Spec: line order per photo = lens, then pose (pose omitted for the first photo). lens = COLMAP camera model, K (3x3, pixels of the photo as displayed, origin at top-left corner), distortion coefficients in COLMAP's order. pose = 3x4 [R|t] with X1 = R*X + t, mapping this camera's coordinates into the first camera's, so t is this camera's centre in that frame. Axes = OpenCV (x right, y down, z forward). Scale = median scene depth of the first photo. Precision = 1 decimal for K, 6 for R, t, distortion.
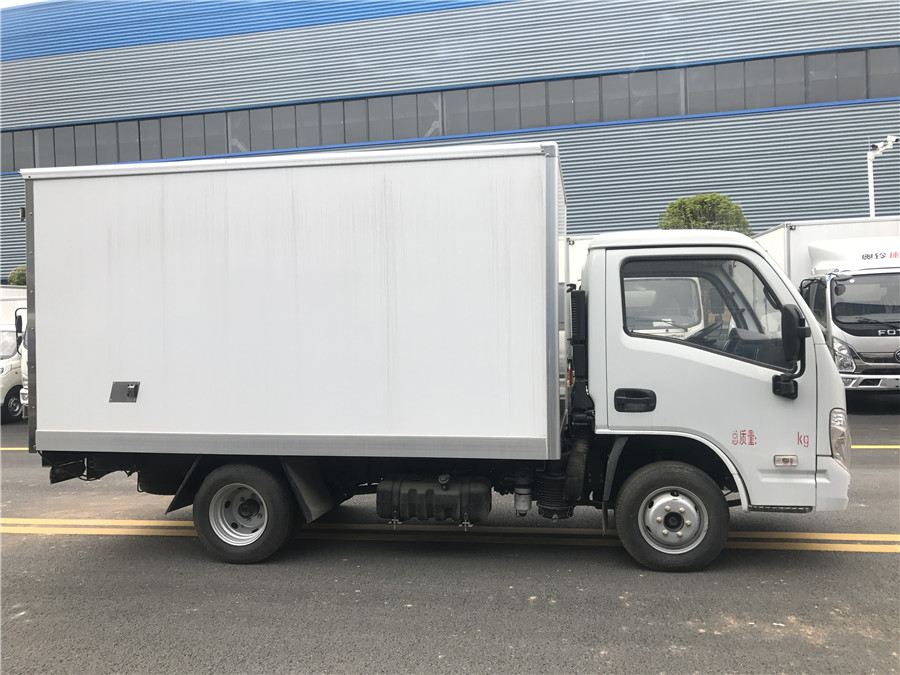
lens RADIAL K [[726.1, 0, 450.0], [0, 726.1, 337.5], [0, 0, 1]] dist [0.045707, -0.059021]
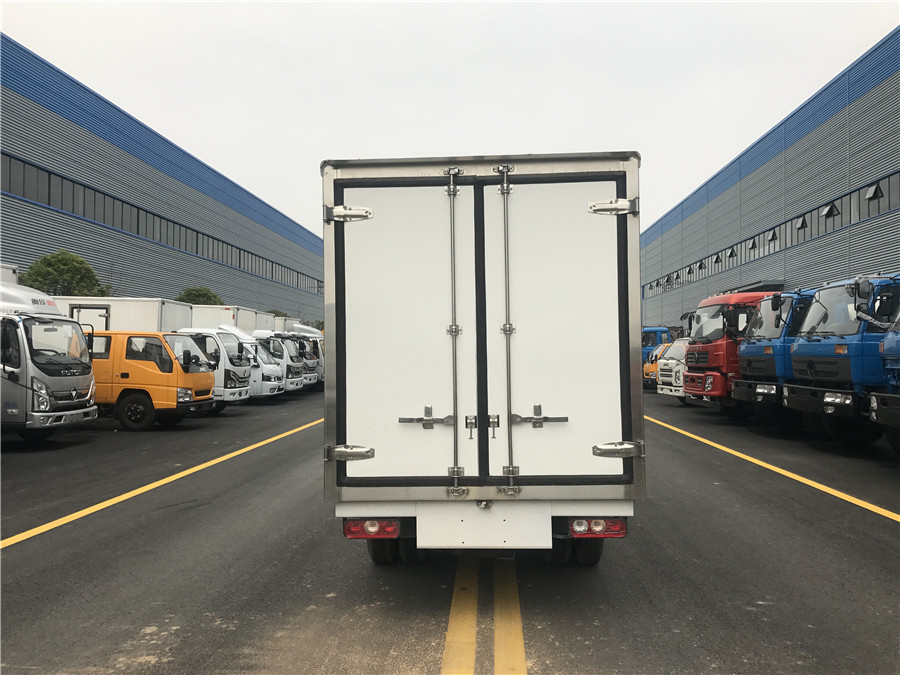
lens RADIAL K [[726.1, 0, 450.0], [0, 726.1, 337.5], [0, 0, 1]] dist [0.045707, -0.059021]
pose [[-0.124450, 0.061963, 0.990289, -1.364815], [0.006506, 0.998078, -0.061633, 0.026863], [-0.992205, -0.001227, -0.124614, 1.319336]]
